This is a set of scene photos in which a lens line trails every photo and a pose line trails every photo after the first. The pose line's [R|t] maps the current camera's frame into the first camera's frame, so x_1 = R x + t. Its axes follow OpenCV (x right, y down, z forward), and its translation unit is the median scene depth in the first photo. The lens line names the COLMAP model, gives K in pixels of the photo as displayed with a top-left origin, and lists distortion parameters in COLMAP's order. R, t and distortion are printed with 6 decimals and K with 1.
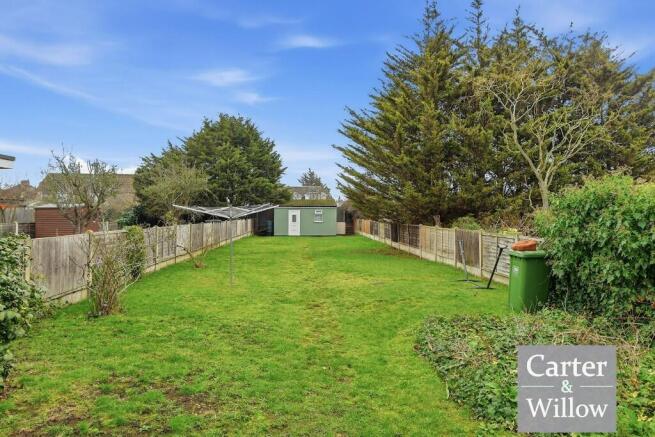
lens RADIAL K [[416.7, 0, 326.3], [0, 416.7, 215.1], [0, 0, 1]] dist [-0.003938, -0.000374]
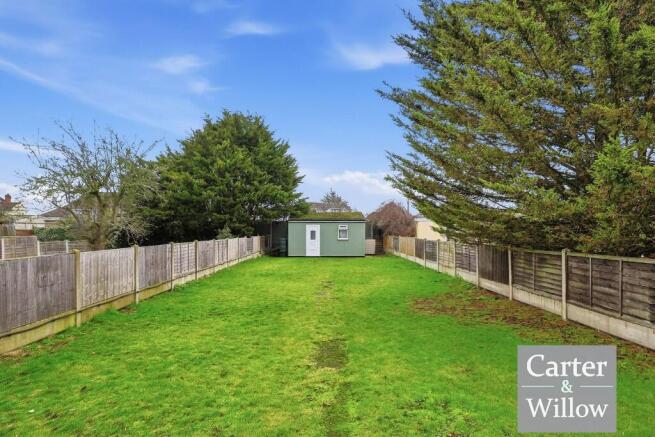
lens RADIAL K [[340.5, 0, 326.8], [0, 340.5, 222.6], [0, 0, 1]] dist [0.000924, 0.000116]
pose [[0.998794, -0.004890, -0.048844, -0.016519], [0.003731, 0.999710, -0.023791, -0.000541], [0.048946, 0.023580, 0.998523, 0.330745]]
